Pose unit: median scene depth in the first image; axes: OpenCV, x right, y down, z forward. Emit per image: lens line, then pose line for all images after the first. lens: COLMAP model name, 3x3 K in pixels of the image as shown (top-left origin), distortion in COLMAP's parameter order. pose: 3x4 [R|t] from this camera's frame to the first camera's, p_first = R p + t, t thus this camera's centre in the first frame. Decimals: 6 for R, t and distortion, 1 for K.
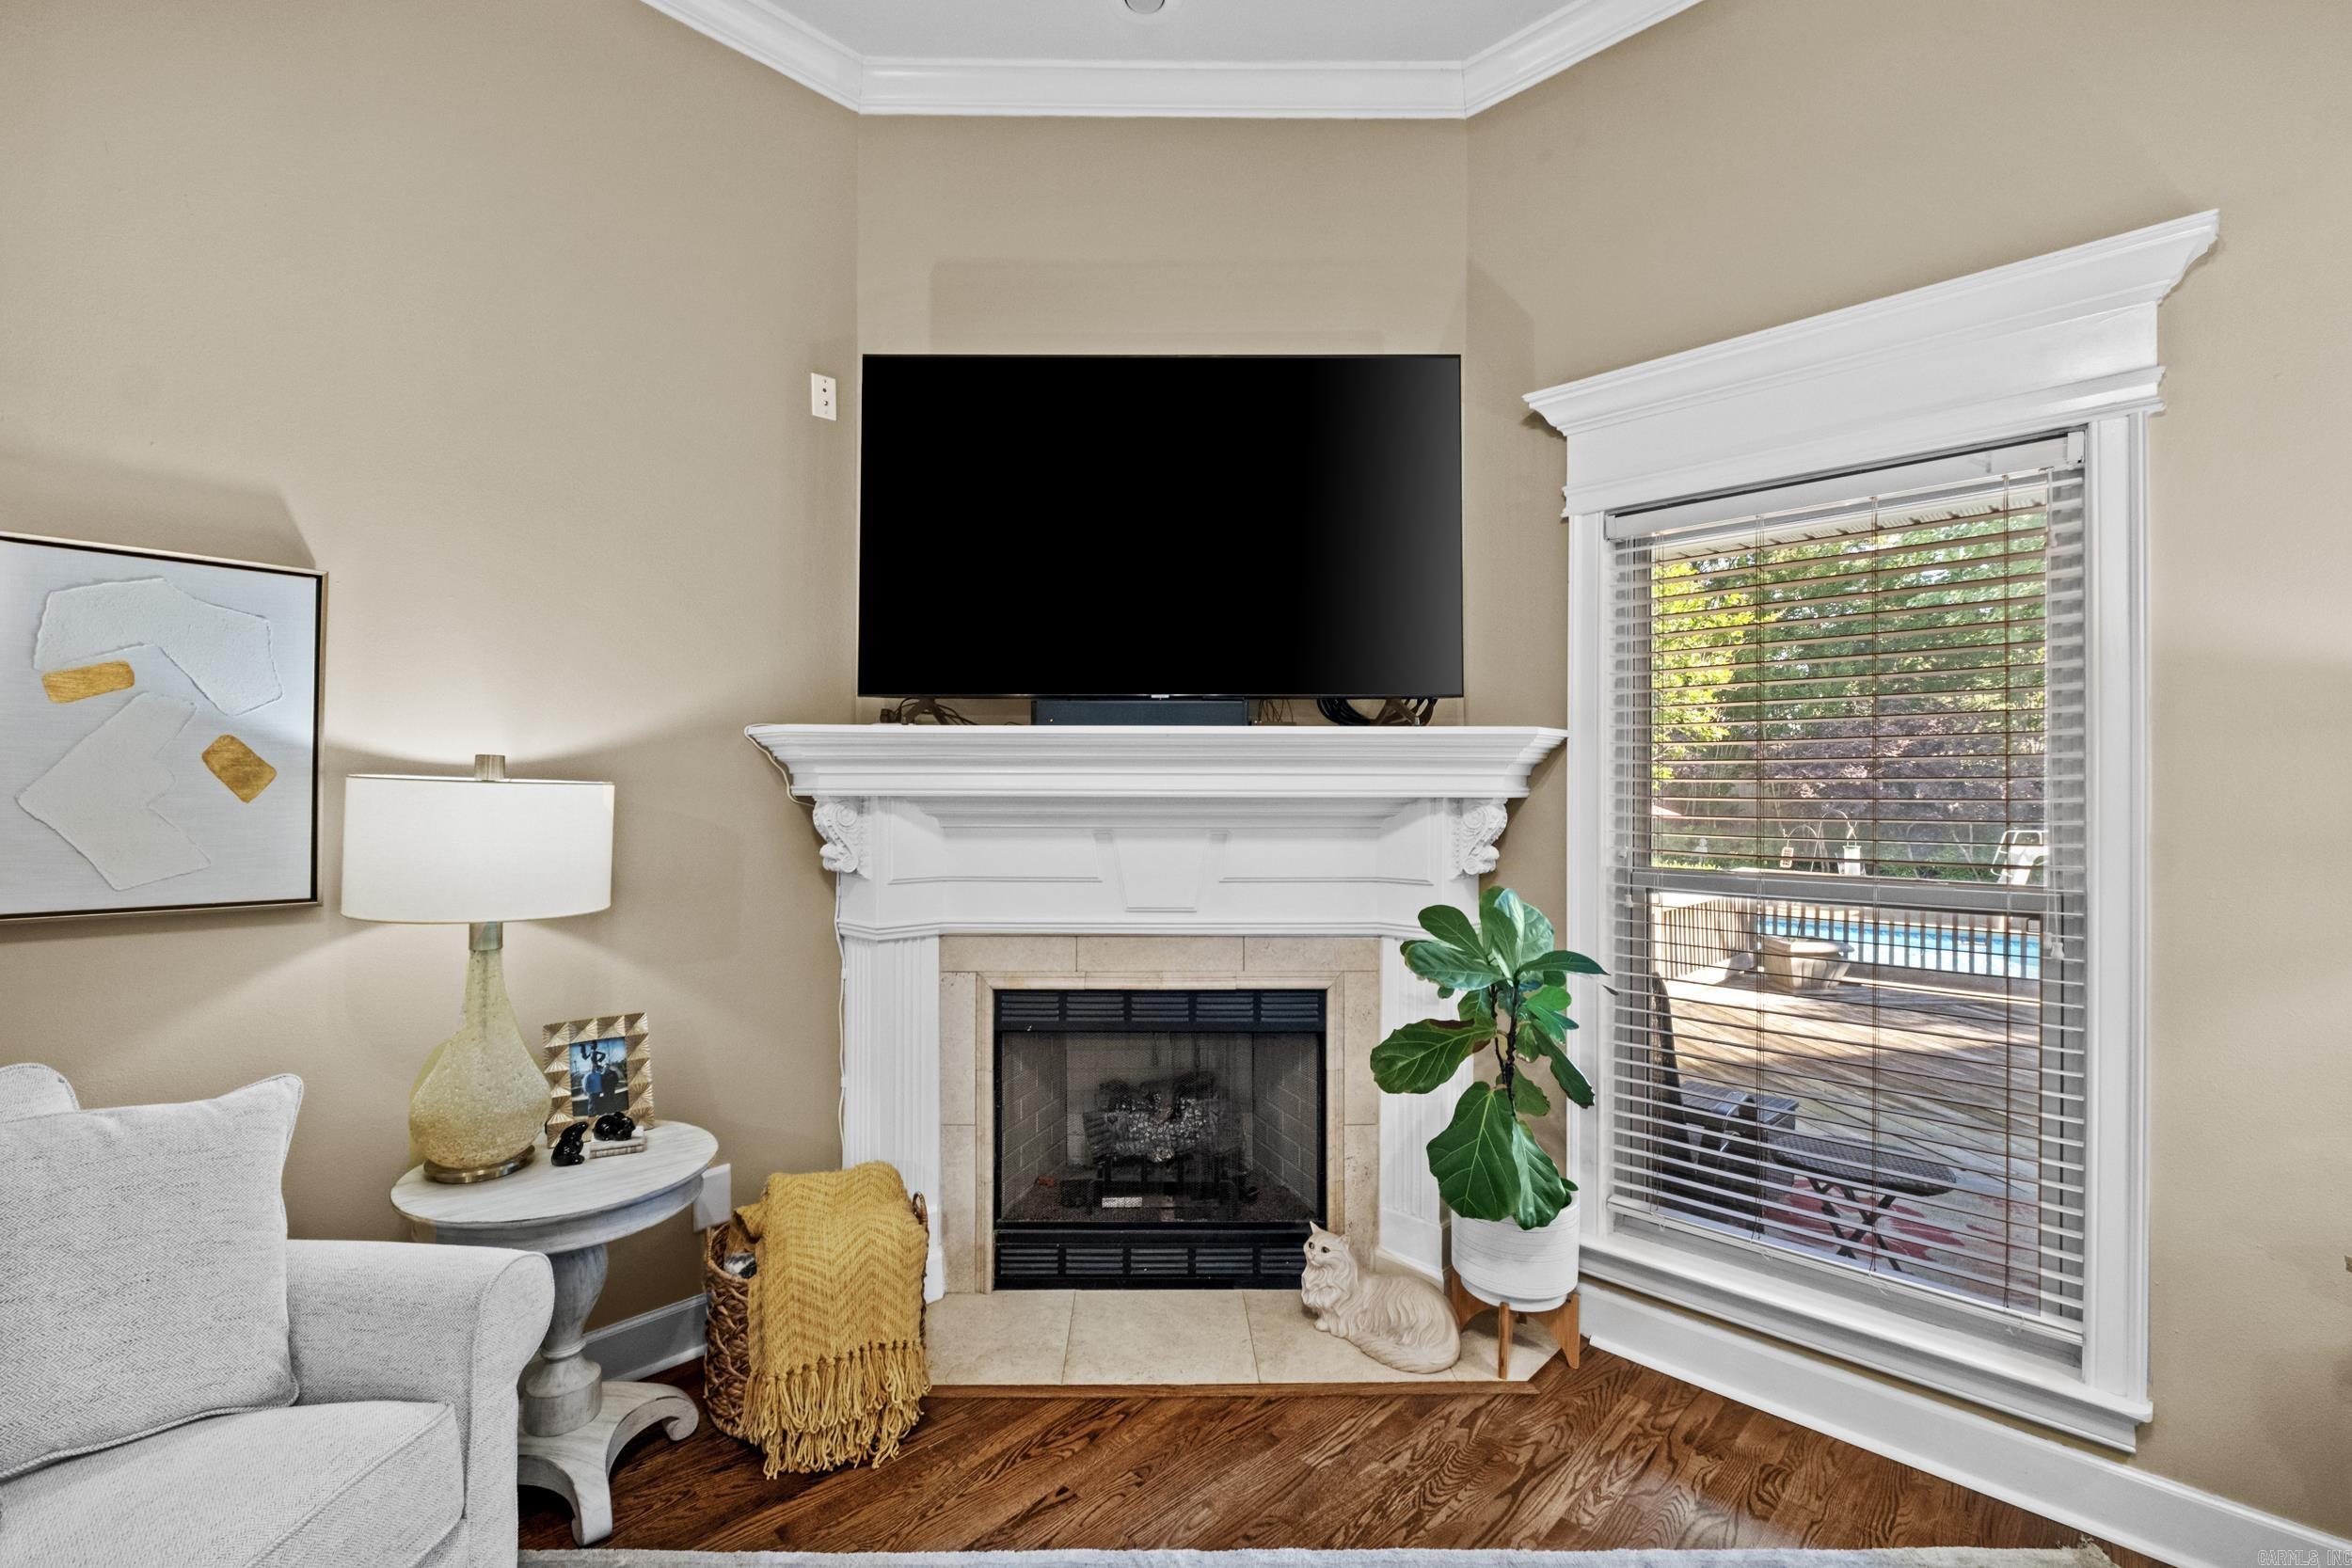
lens RADIAL K [[1024.3, 0, 1161.2], [0, 1024.3, 778.0], [0, 0, 1]] dist [-0.004137, -0.000712]
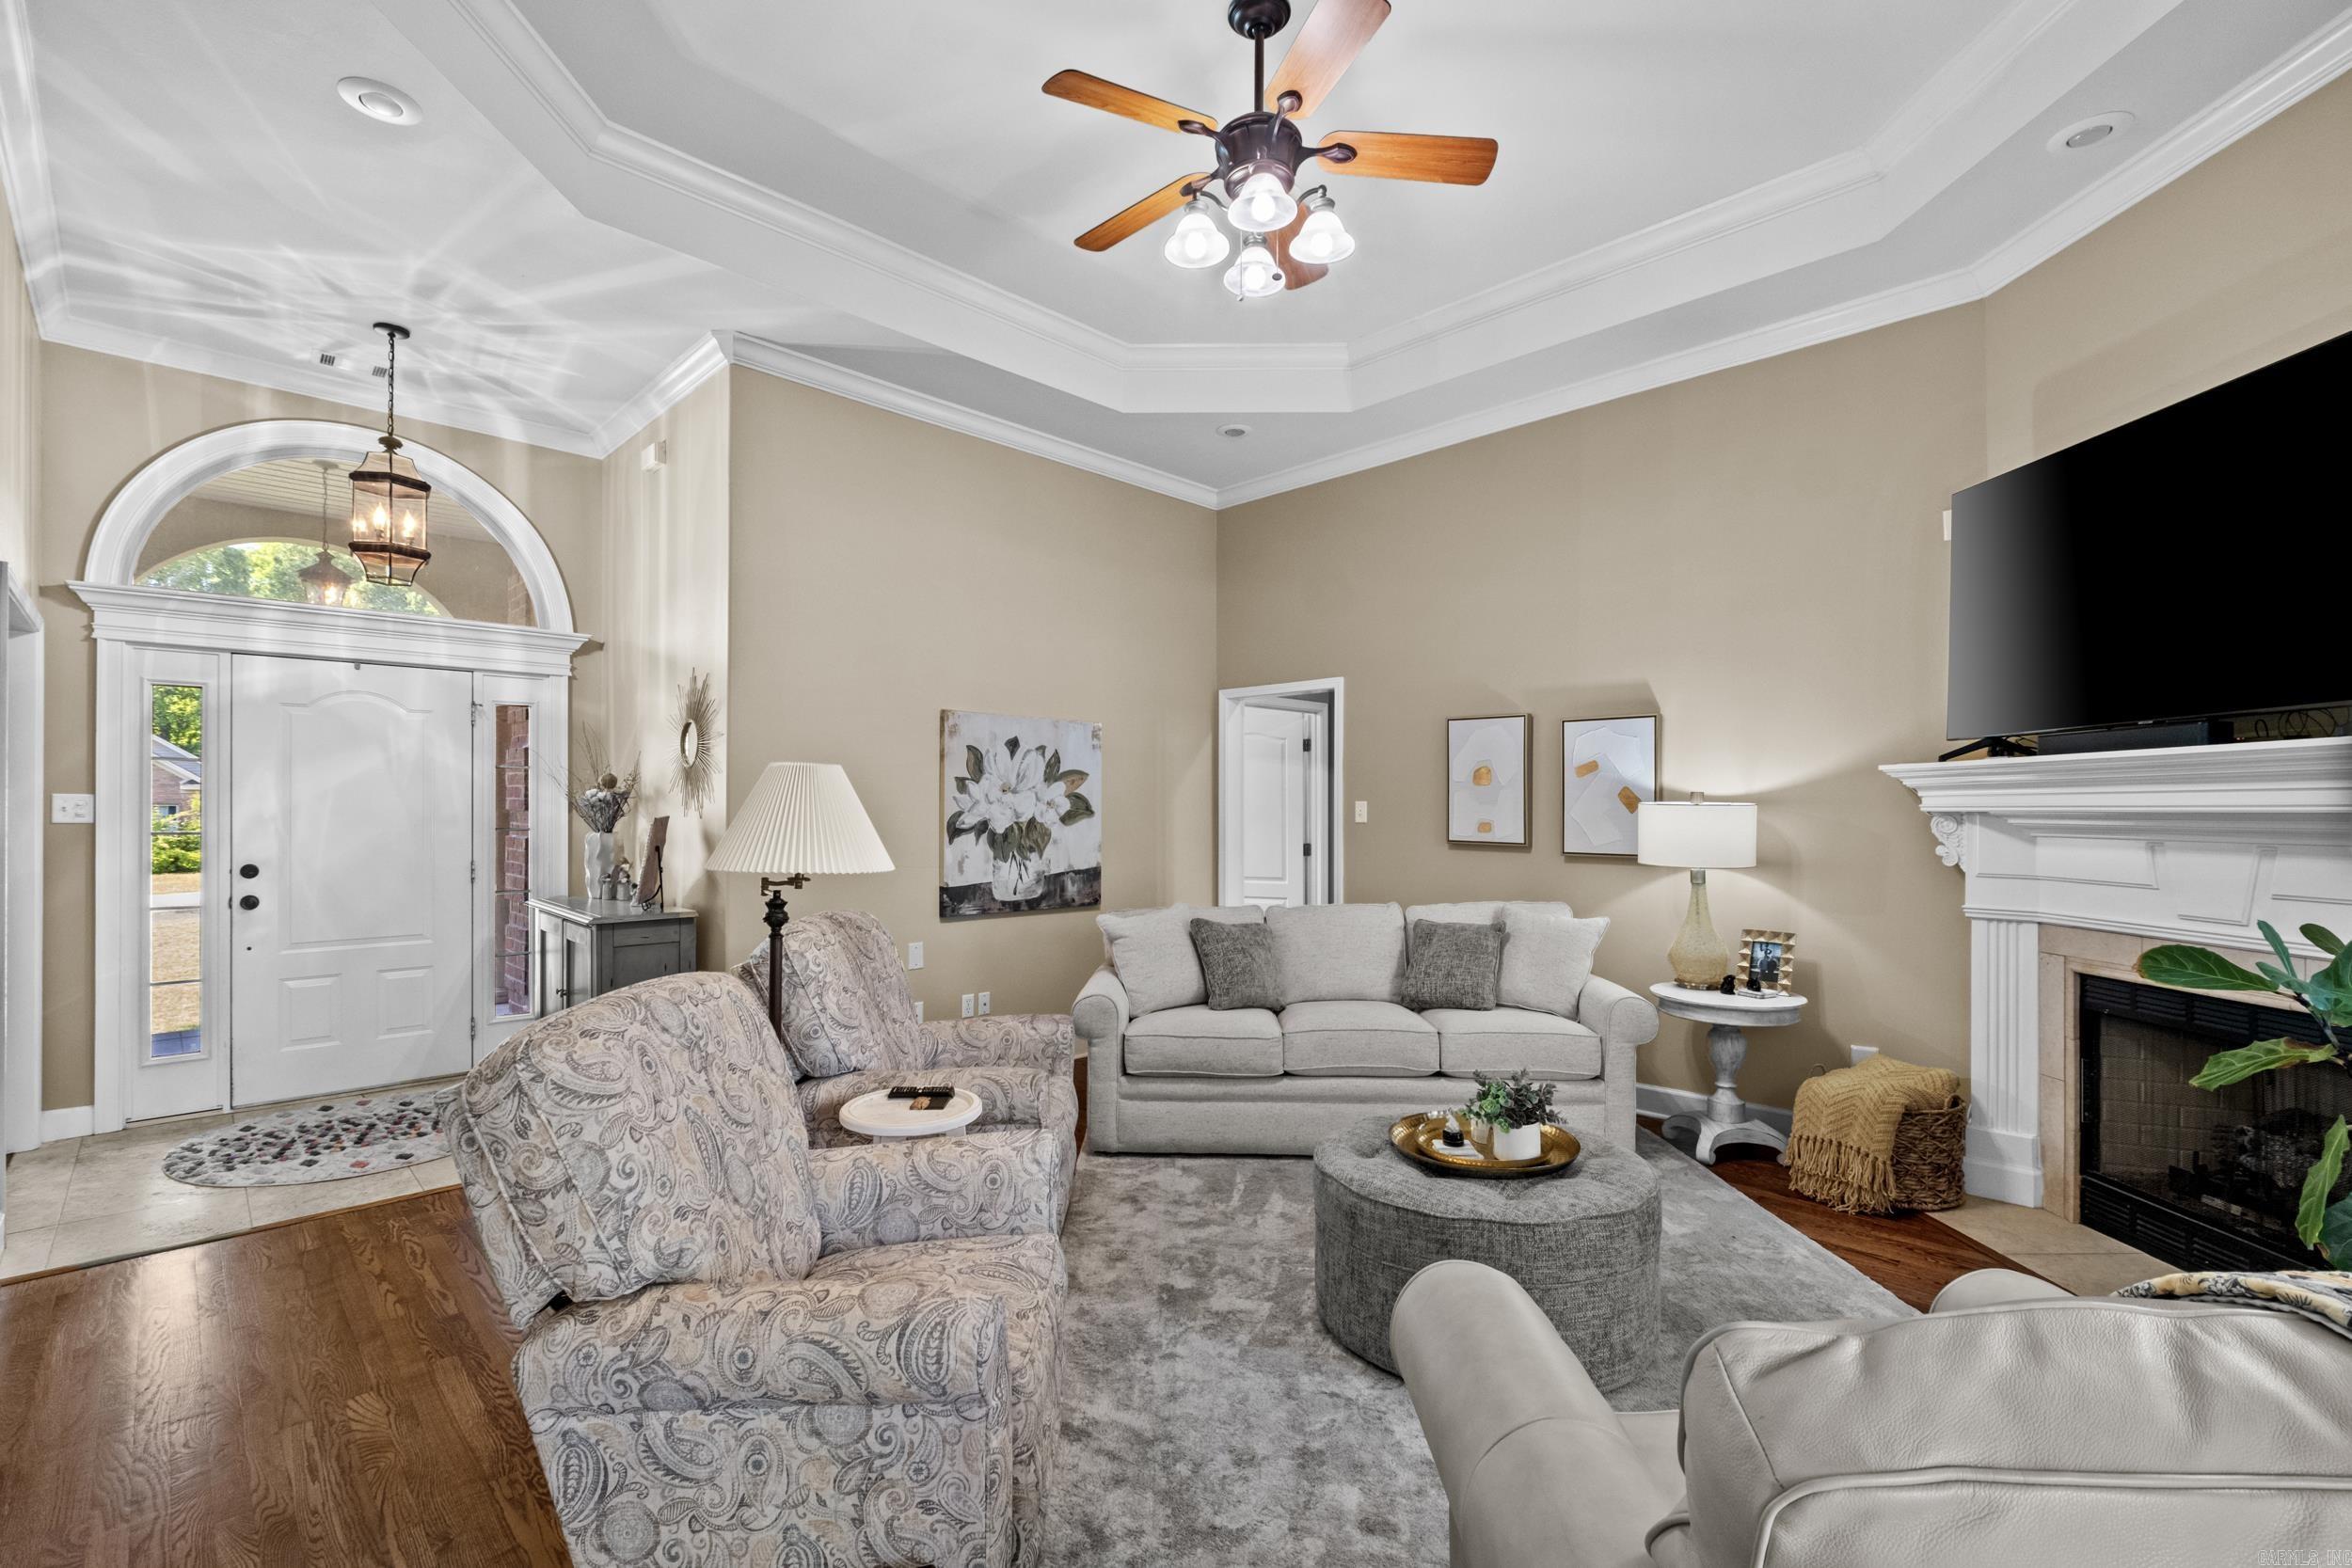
lens RADIAL K [[1024.3, 0, 1161.2], [0, 1024.3, 778.0], [0, 0, 1]] dist [-0.004137, -0.000712]
pose [[-0.027649, -0.035133, -0.999000, 1.127290], [0.011793, 0.999301, -0.035470, 0.008201], [0.999548, -0.012762, -0.027215, -0.039982]]
